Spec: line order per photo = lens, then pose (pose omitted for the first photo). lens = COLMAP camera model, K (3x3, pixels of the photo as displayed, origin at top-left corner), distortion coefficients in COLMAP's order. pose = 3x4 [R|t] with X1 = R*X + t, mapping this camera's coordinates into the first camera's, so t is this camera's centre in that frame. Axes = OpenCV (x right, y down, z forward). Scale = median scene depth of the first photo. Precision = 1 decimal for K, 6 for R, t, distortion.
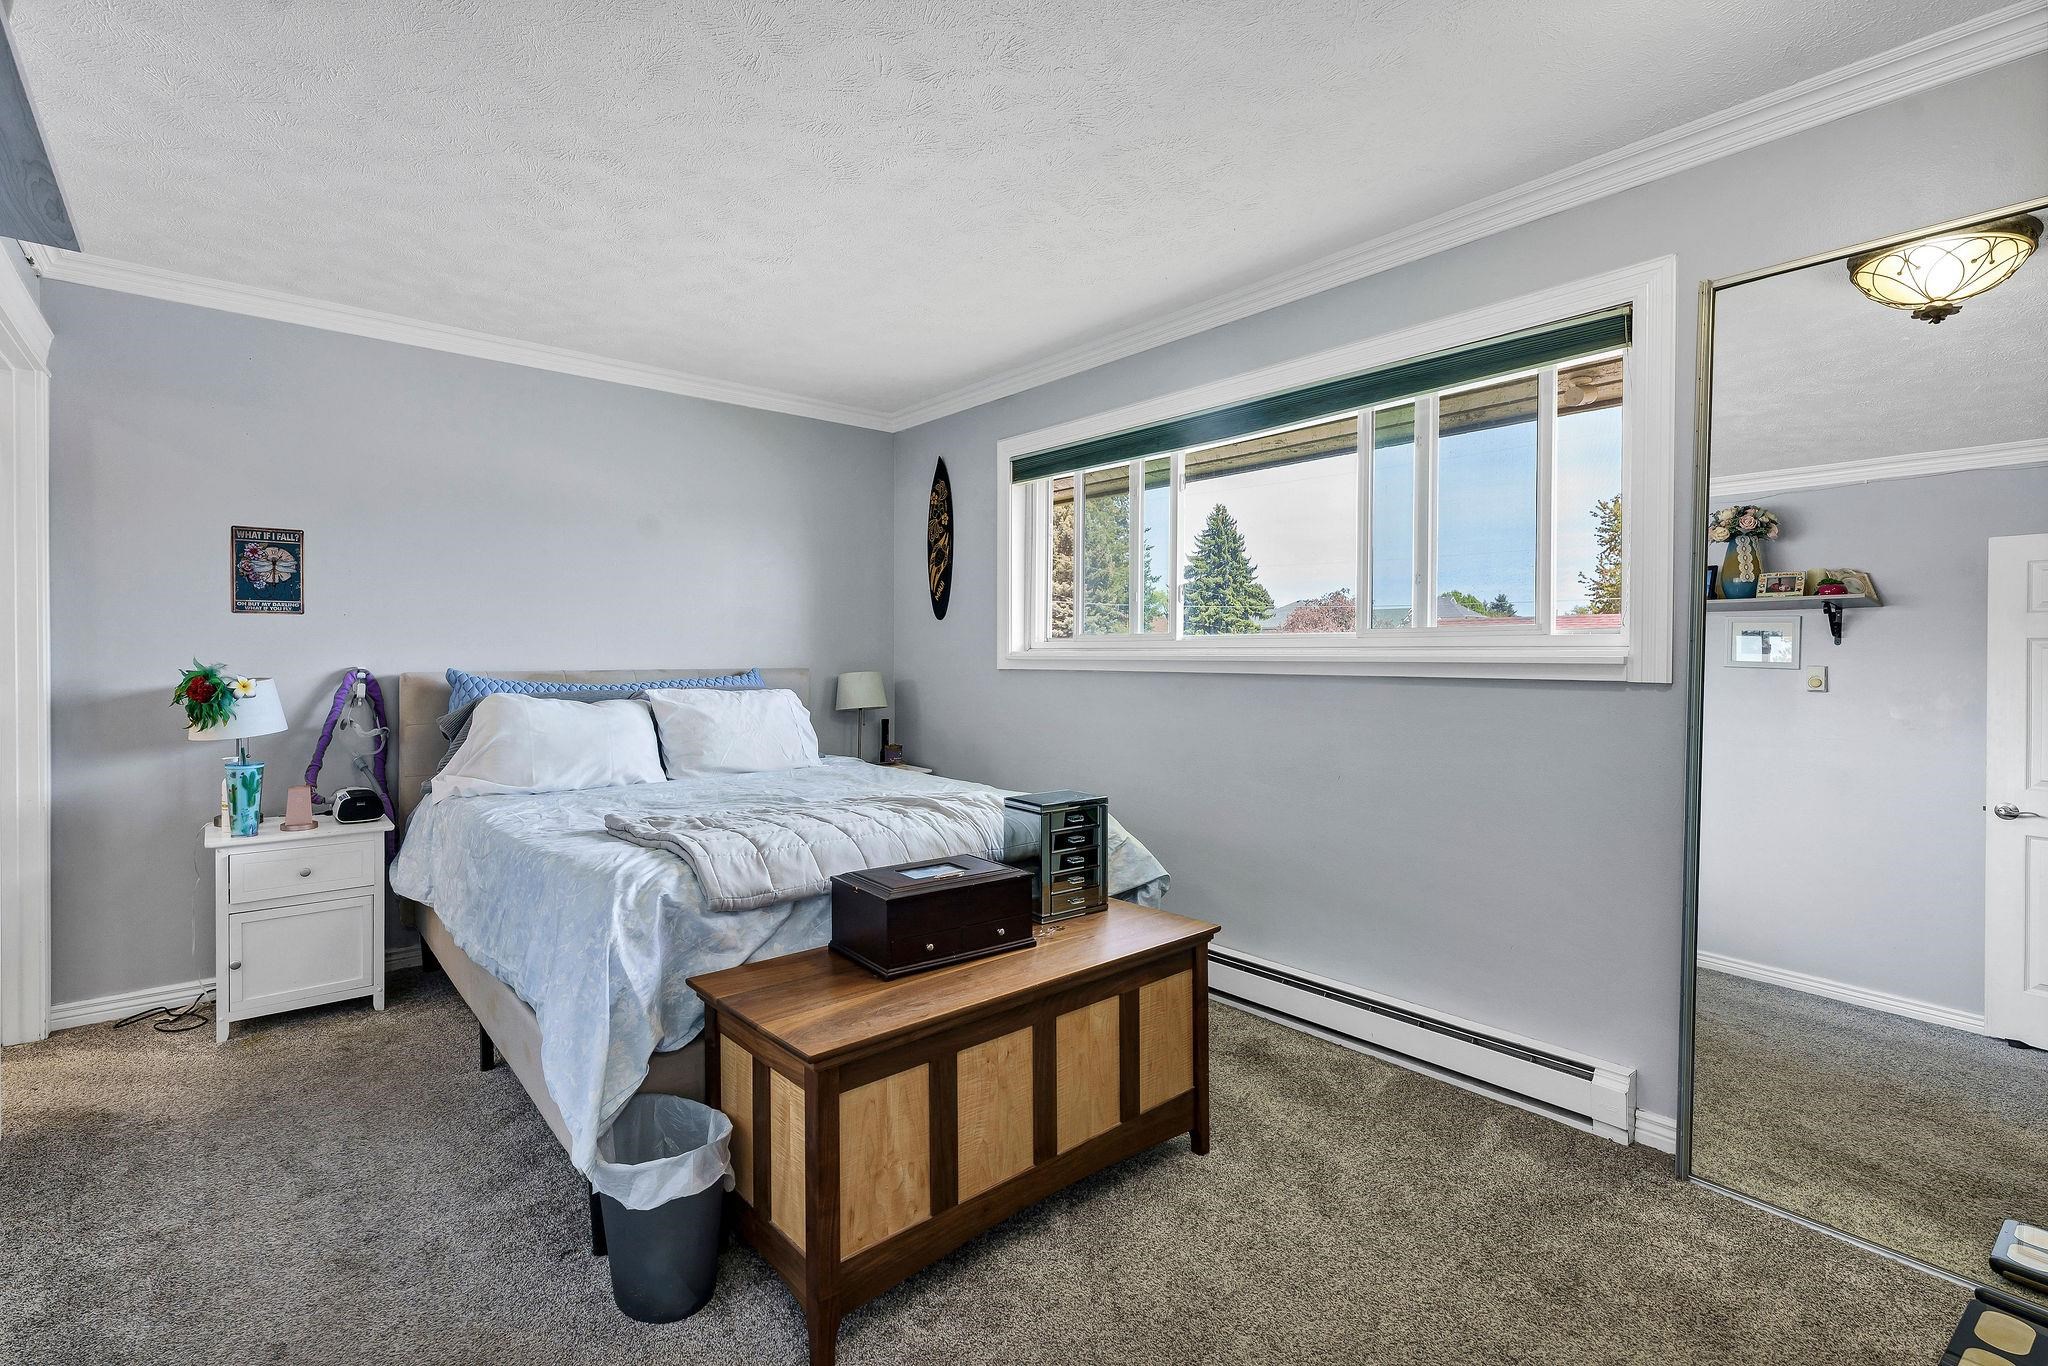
lens RADIAL K [[940.5, 0, 1024.0], [0, 940.5, 683.0], [0, 0, 1]] dist [0.000765, -0.000056]
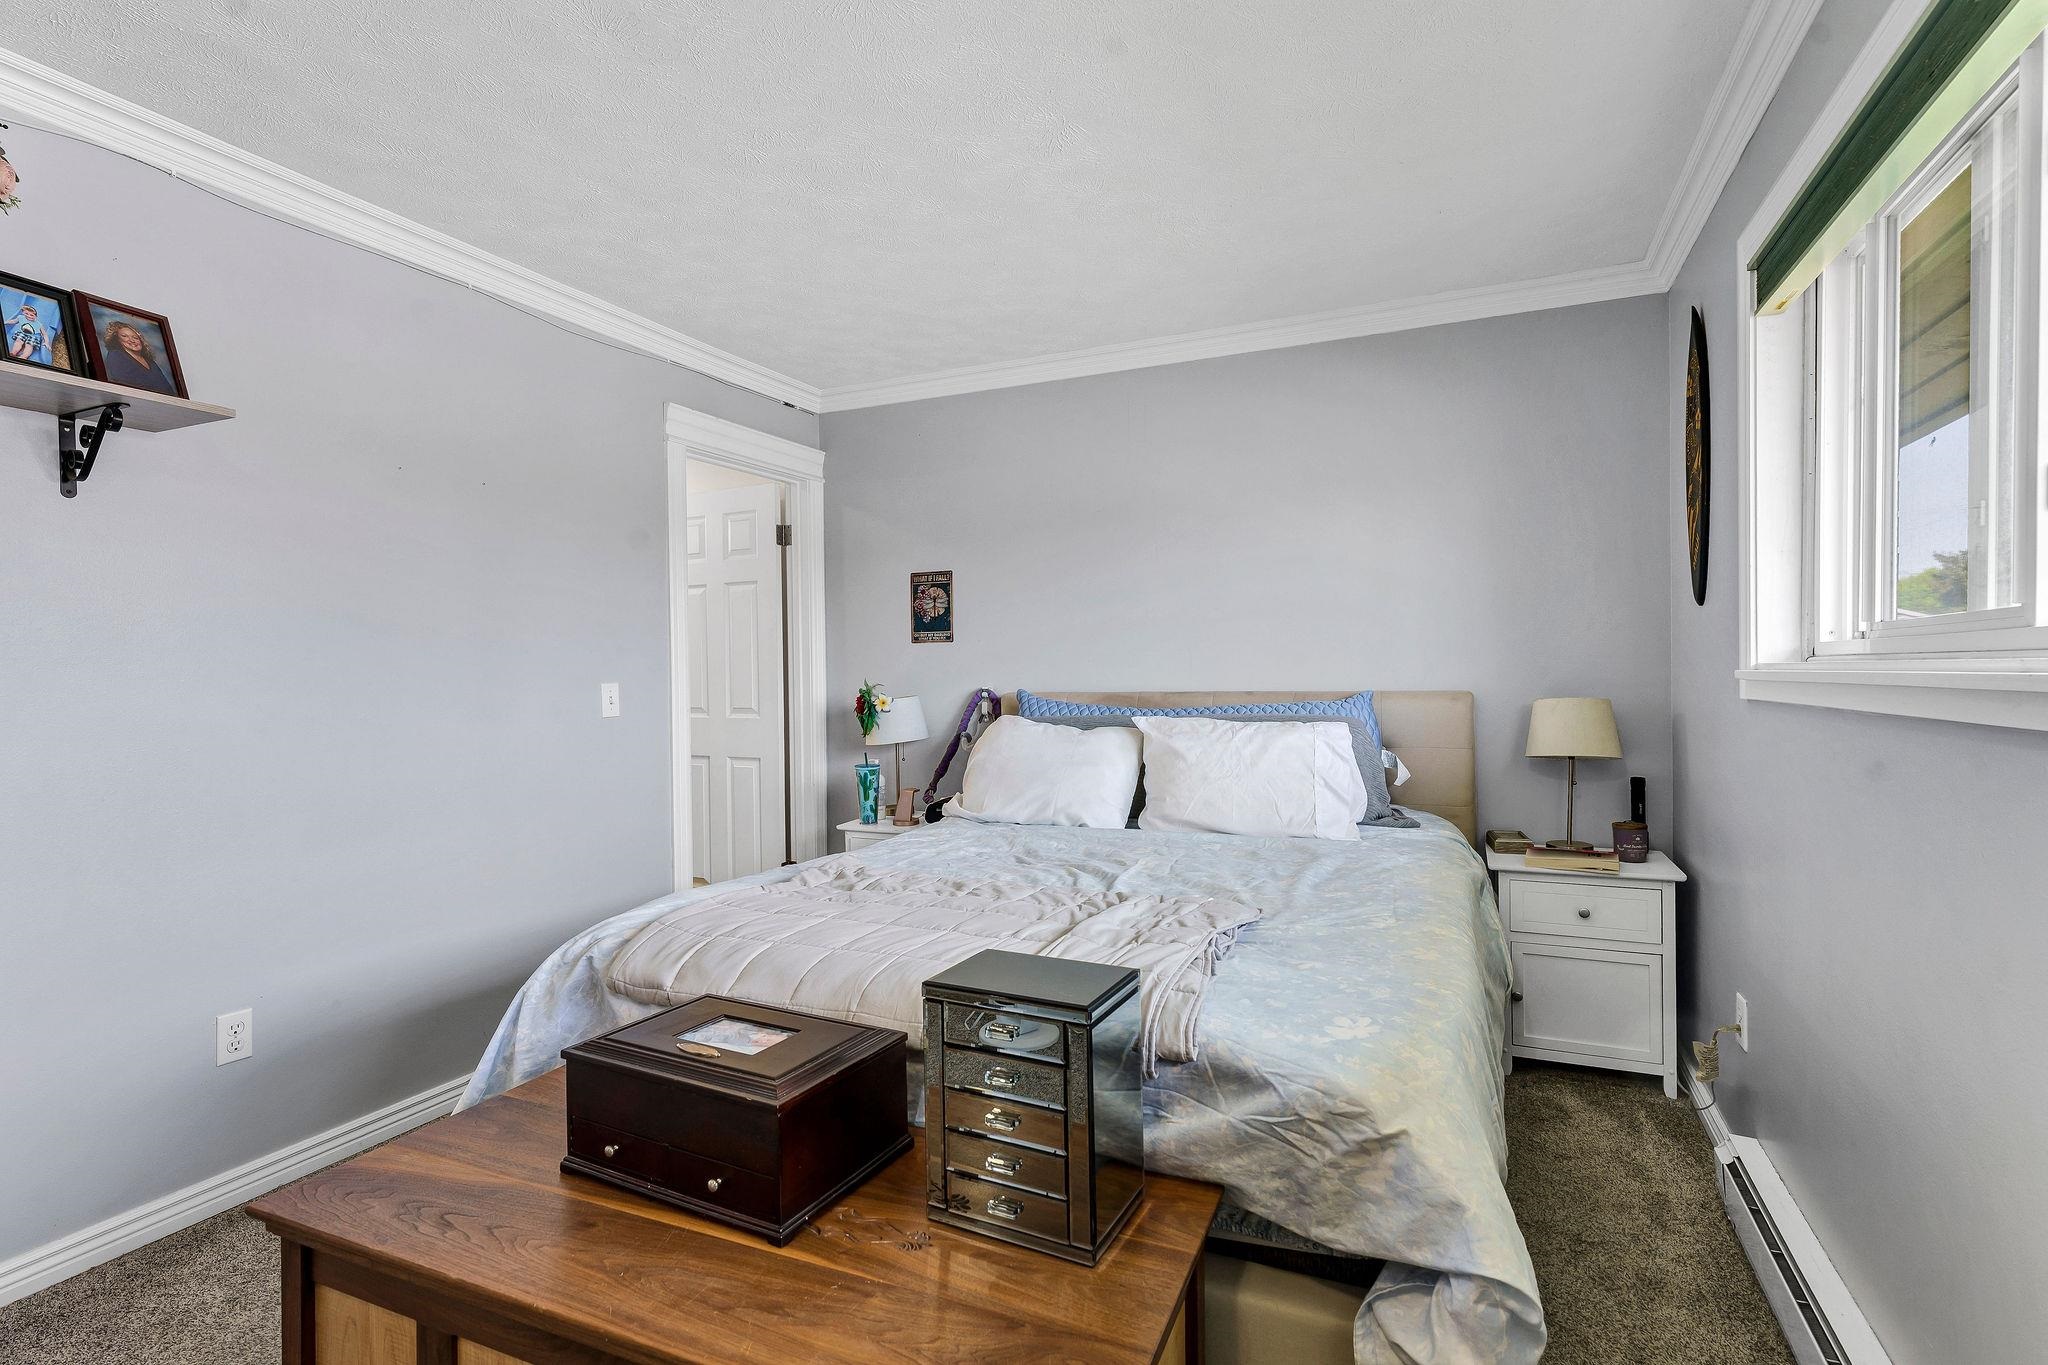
lens RADIAL K [[953.5, 0, 1024.0], [0, 953.5, 682.5], [0, 0, 1]] dist [0.001328, 0.000172]
pose [[0.421565, 0.001297, -0.906797, 0.354041], [-0.018348, 0.999806, -0.007100, -0.016269], [0.906613, 0.019631, 0.421507, 0.593333]]
